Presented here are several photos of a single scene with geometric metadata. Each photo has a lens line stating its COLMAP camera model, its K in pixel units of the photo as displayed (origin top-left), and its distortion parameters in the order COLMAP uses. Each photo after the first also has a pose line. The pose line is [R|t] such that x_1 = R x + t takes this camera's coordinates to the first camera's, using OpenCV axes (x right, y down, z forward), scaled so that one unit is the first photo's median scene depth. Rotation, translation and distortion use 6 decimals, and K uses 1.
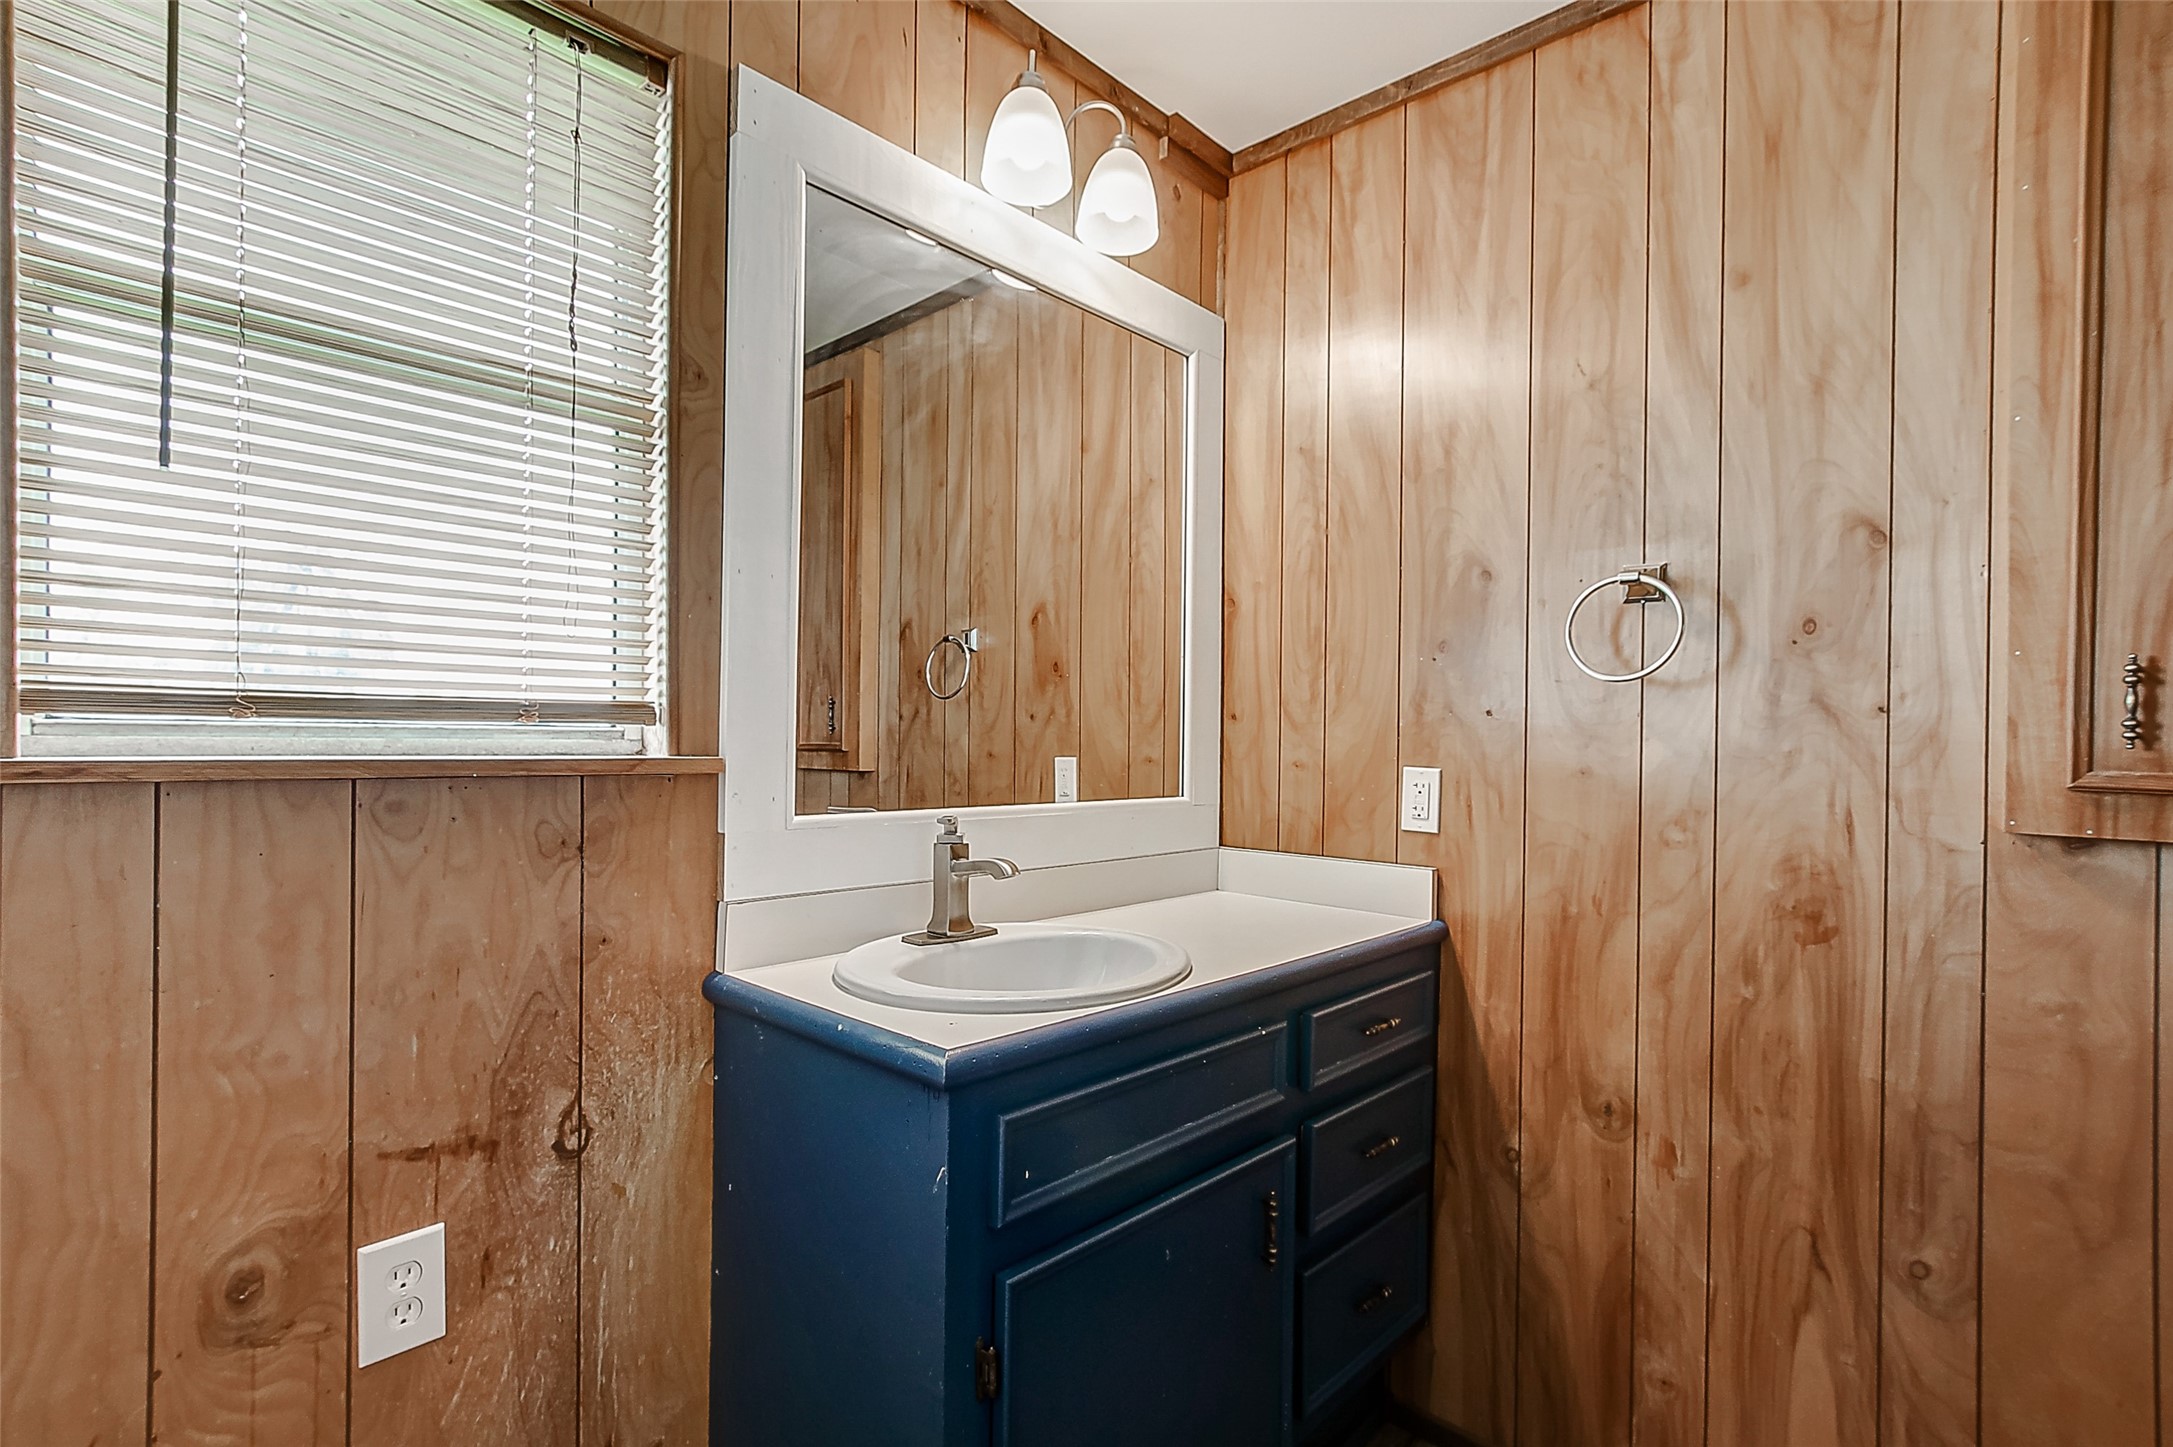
lens RADIAL K [[1025.5, 0, 1089.5], [0, 1025.5, 733.2], [0, 0, 1]] dist [-0.007551, 0.006495]
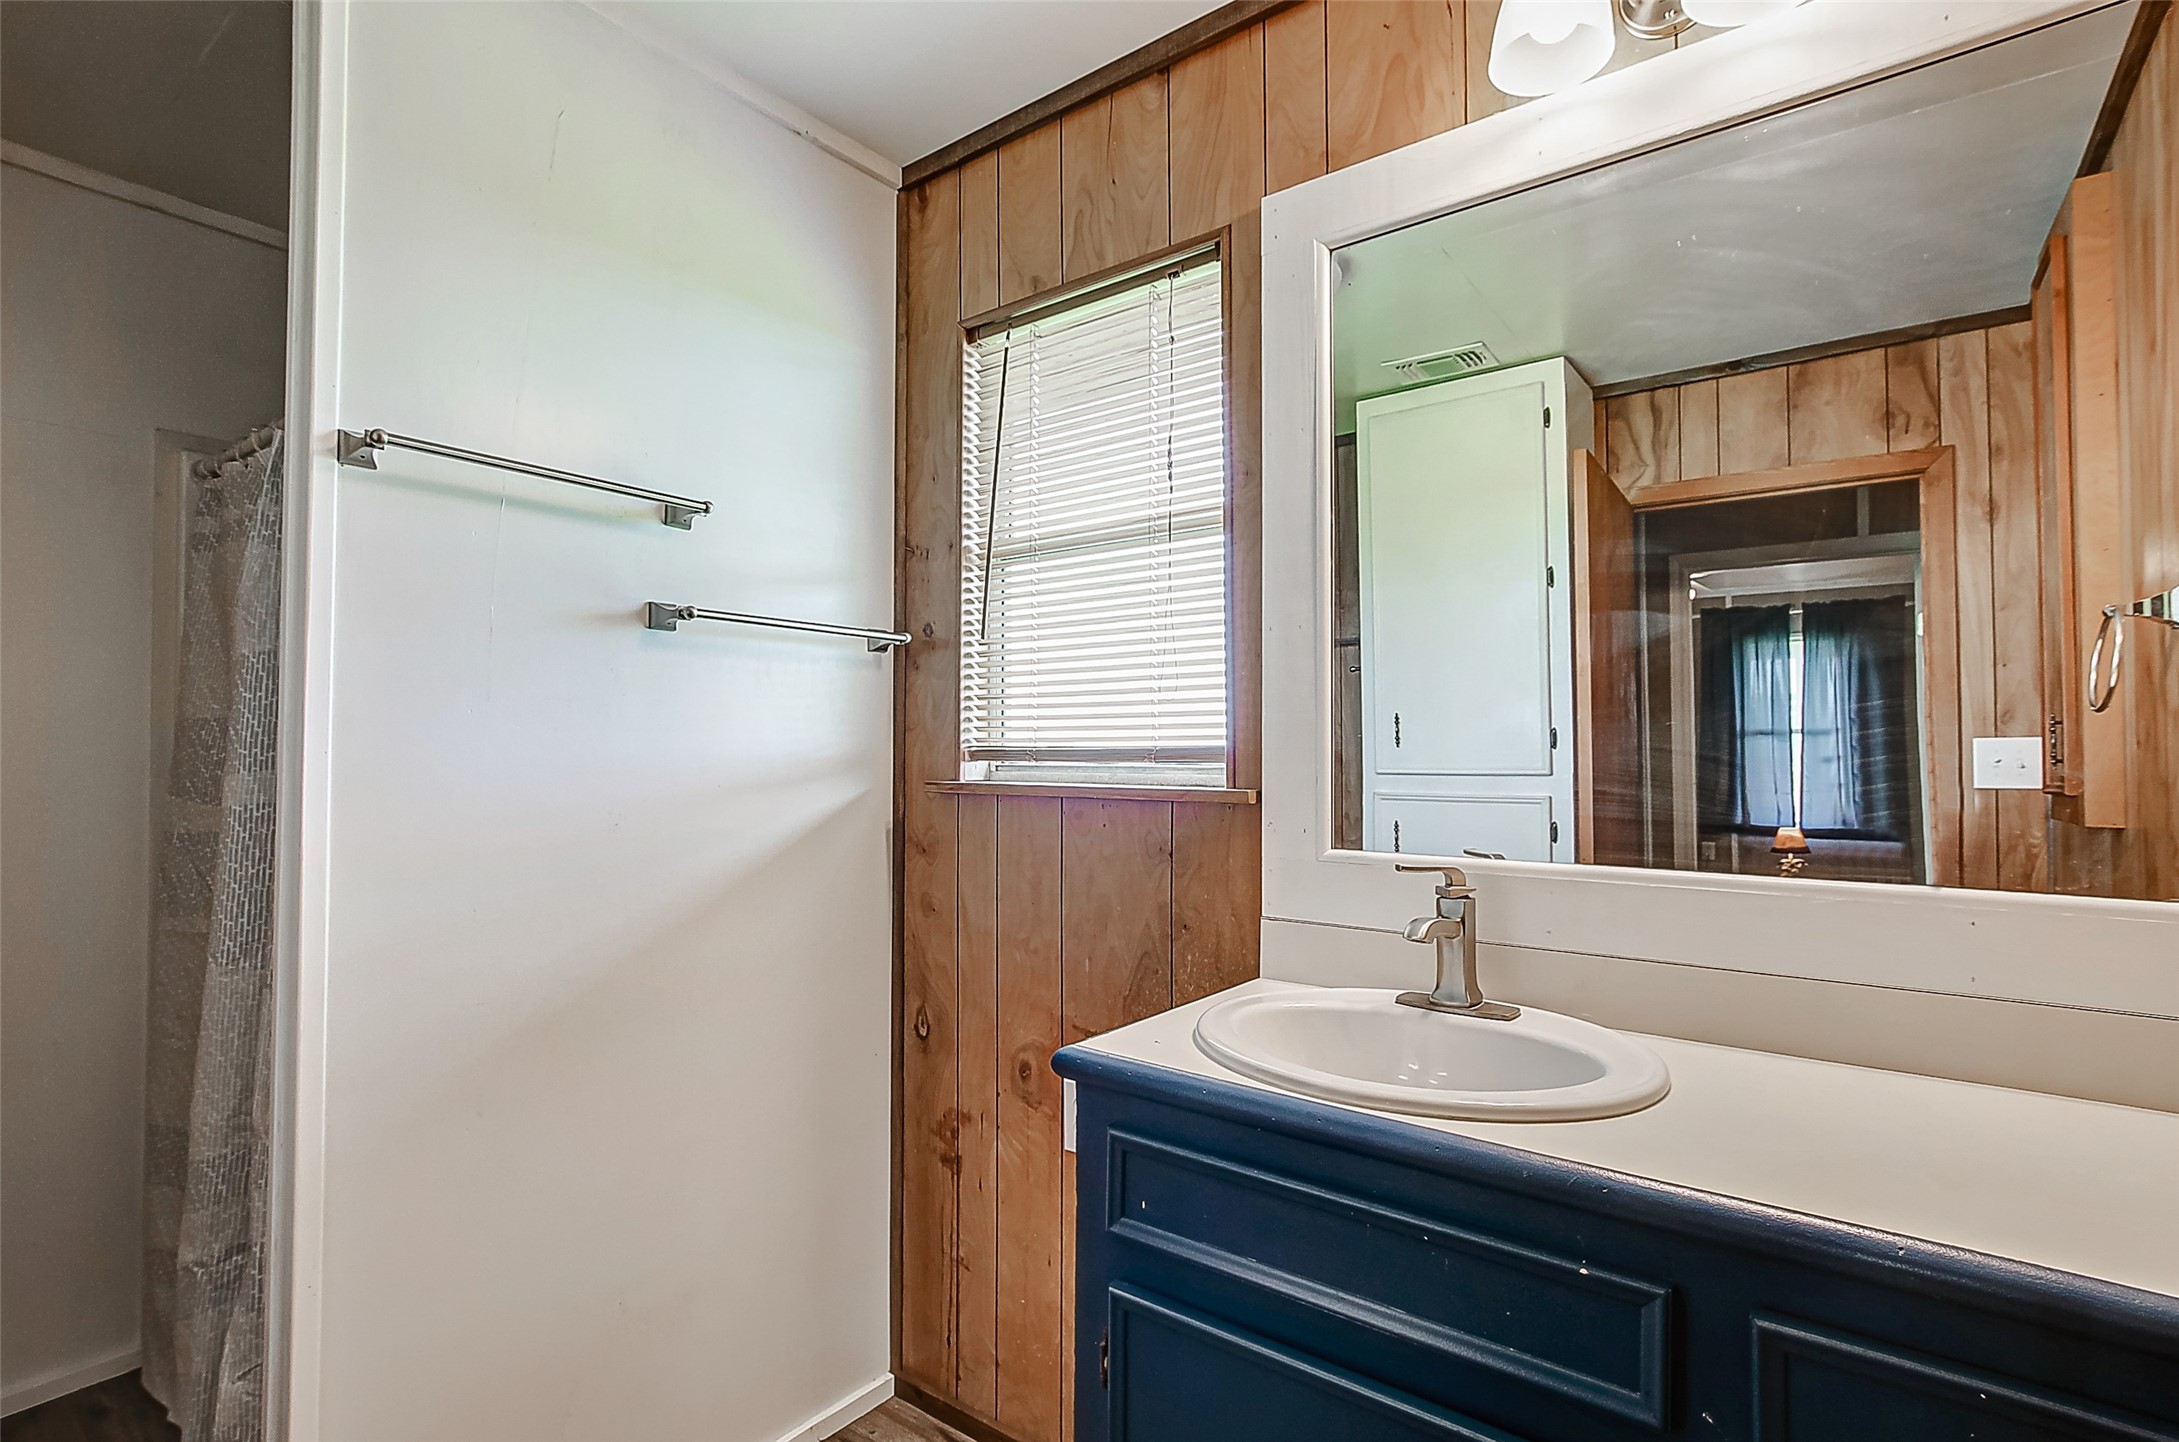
lens RADIAL K [[1028.3, 0, 1083.6], [0, 1028.3, 727.7], [0, 0, 1]] dist [-0.007551, 0.006495]
pose [[0.103054, -0.040222, -0.993862, 0.803921], [0.001369, 0.999187, -0.040295, -0.001152], [0.994675, 0.002792, 0.103026, 0.695597]]
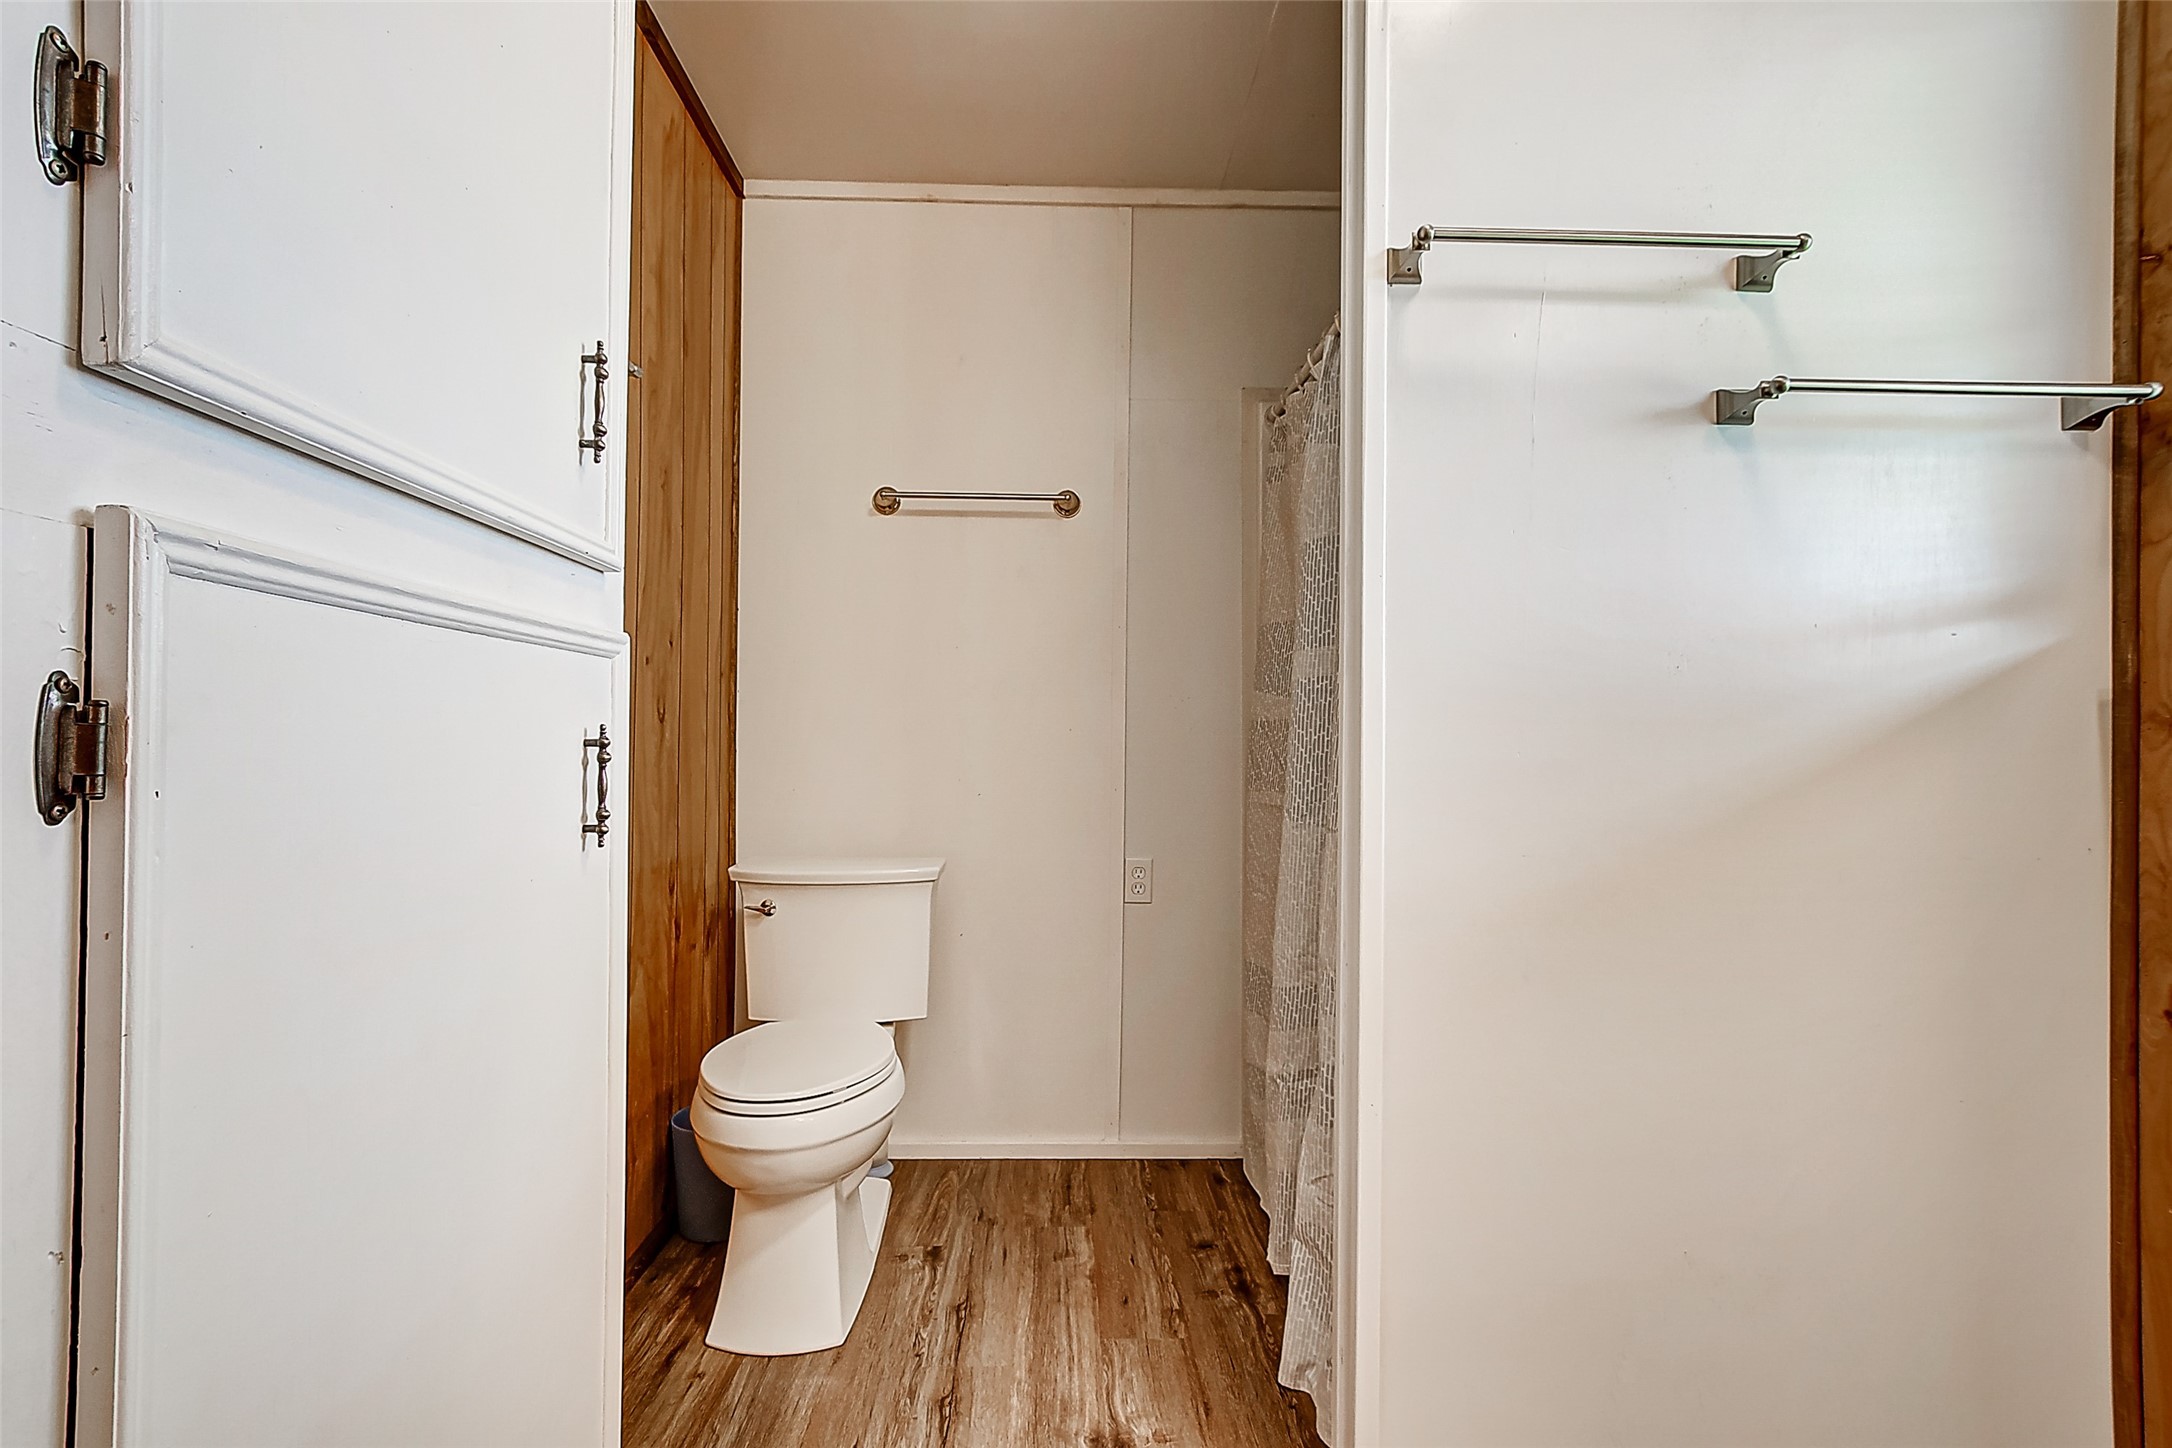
lens RADIAL K [[1025.0, 0, 1092.4], [0, 1025.0, 728.3], [0, 0, 1]] dist [-0.007551, 0.006495]
pose [[-0.698015, -0.025405, -0.715632, 0.628685], [-0.018639, 0.999676, -0.017309, 0.152374], [0.715840, 0.001257, -0.698263, 0.553139]]
